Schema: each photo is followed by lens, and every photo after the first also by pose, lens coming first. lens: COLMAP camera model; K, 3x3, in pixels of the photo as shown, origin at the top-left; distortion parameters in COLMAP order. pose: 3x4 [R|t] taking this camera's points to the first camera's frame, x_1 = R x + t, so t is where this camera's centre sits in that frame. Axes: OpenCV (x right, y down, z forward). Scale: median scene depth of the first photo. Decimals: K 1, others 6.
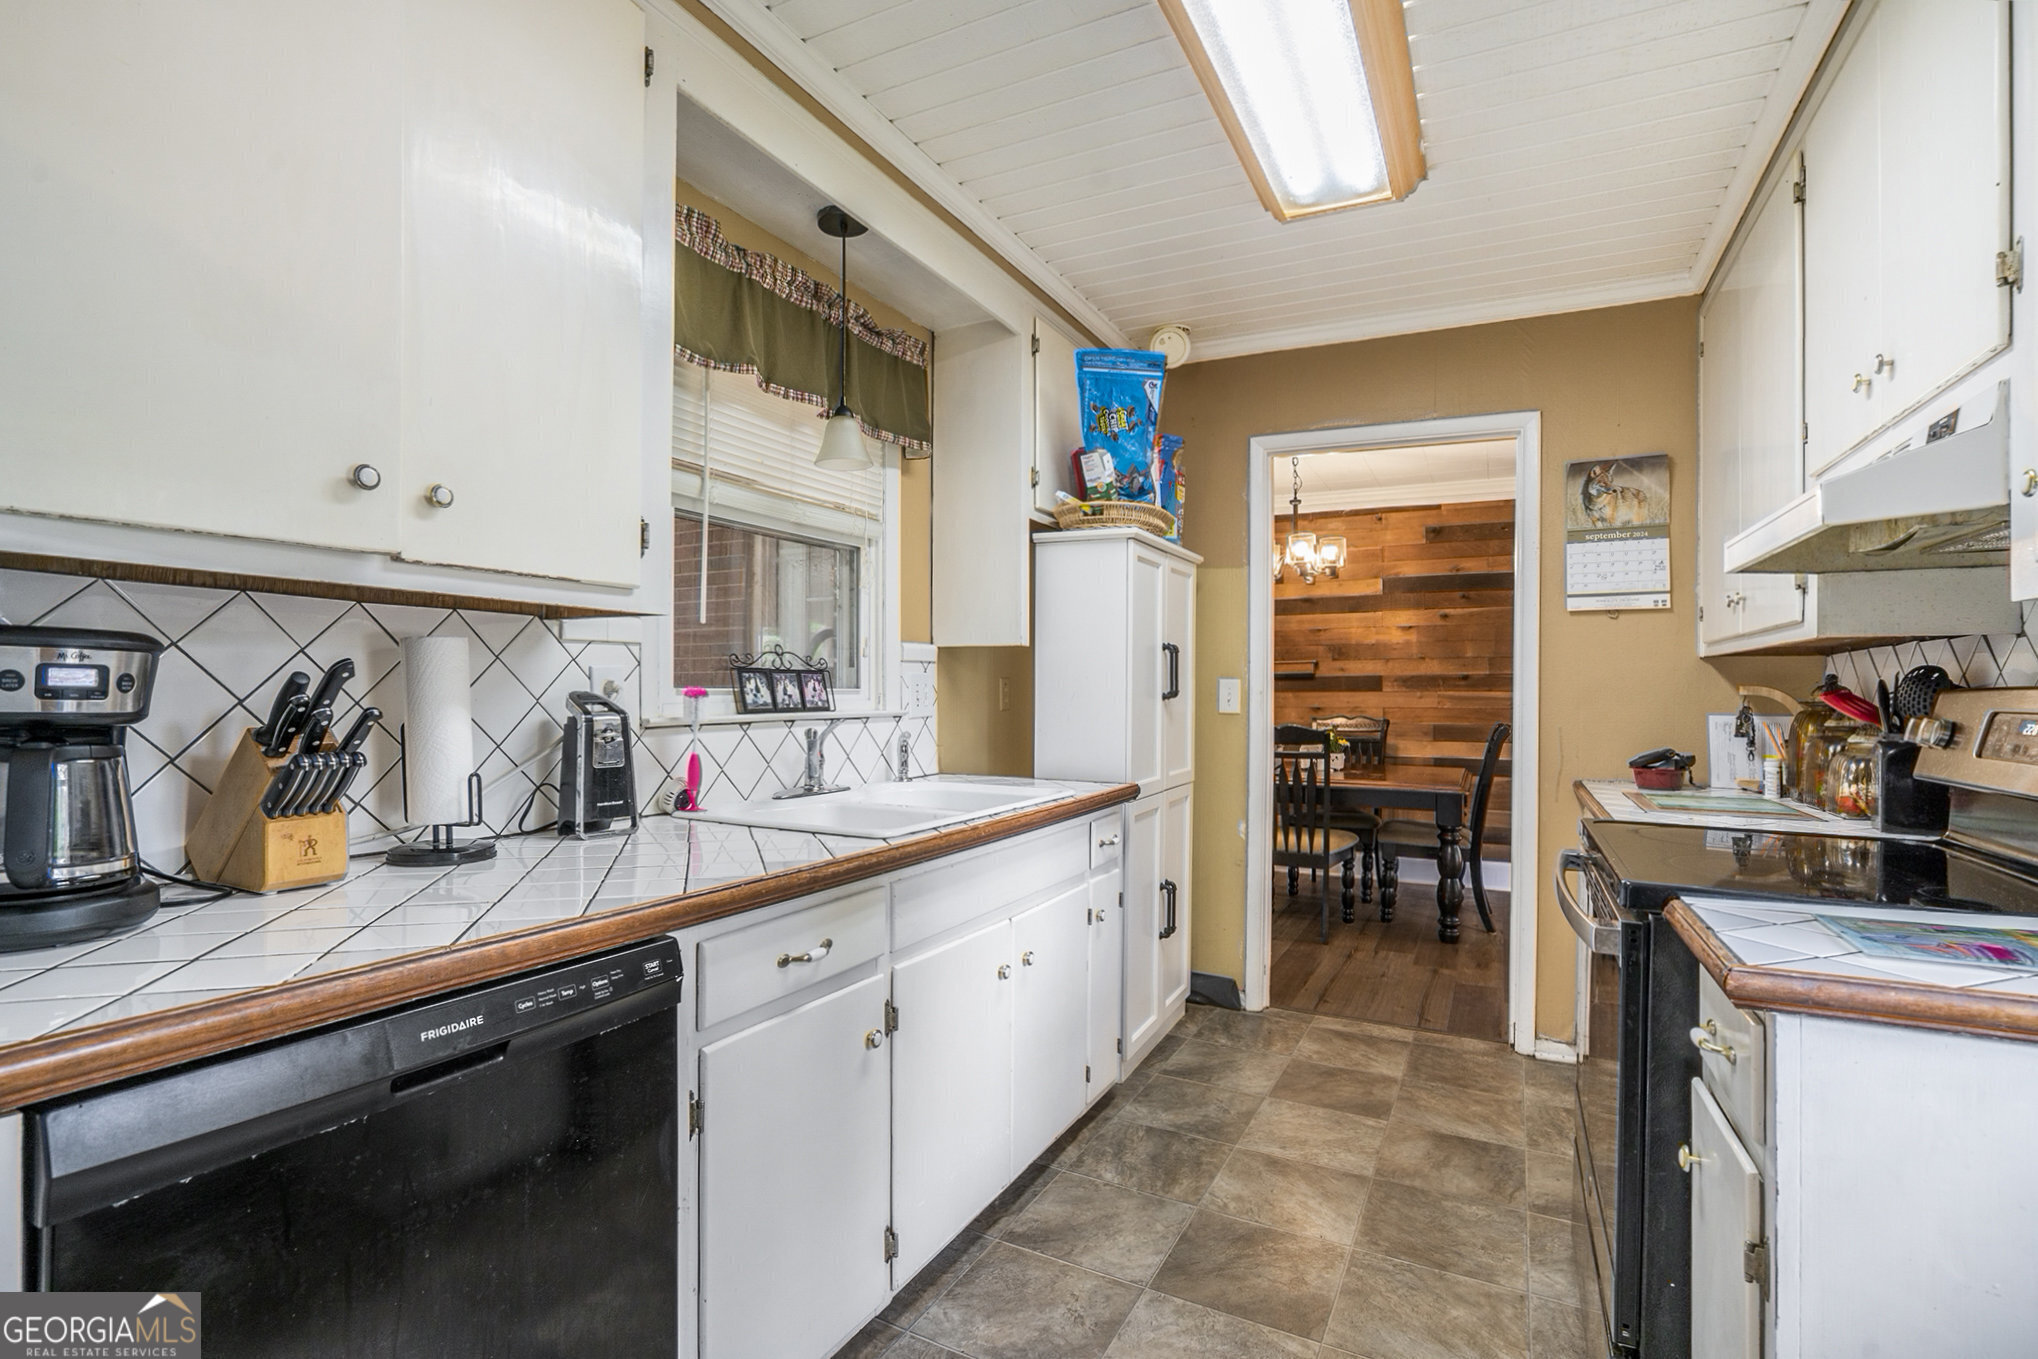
lens RADIAL K [[963.0, 0, 1028.4], [0, 963.0, 678.5], [0, 0, 1]] dist [-0.039141, 0.008886]
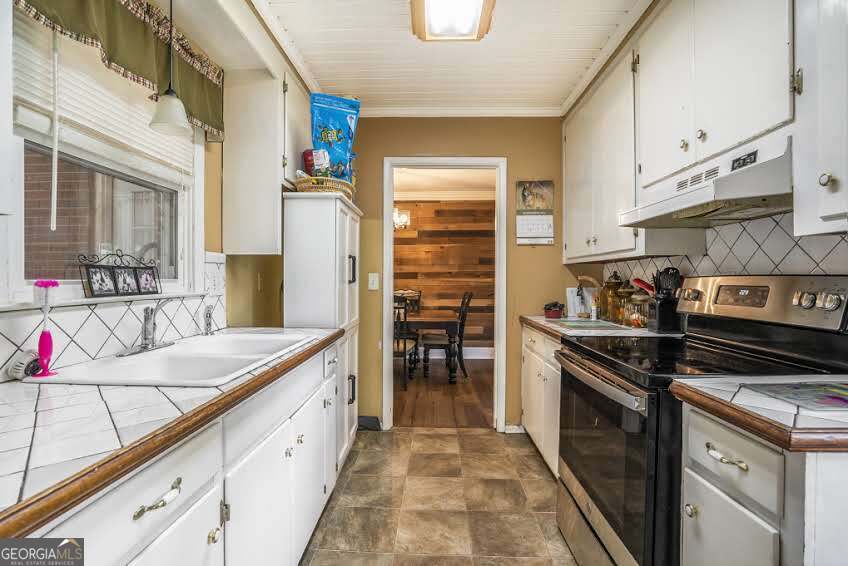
lens RADIAL K [[400.7, 0, 417.2], [0, 400.7, 280.6], [0, 0, 1]] dist [-0.039141, 0.008886]
pose [[0.917246, -0.009840, 0.398199, -0.067315], [0.003373, 0.999851, 0.016938, 0.002950], [-0.398306, -0.014193, 0.917143, 0.221791]]
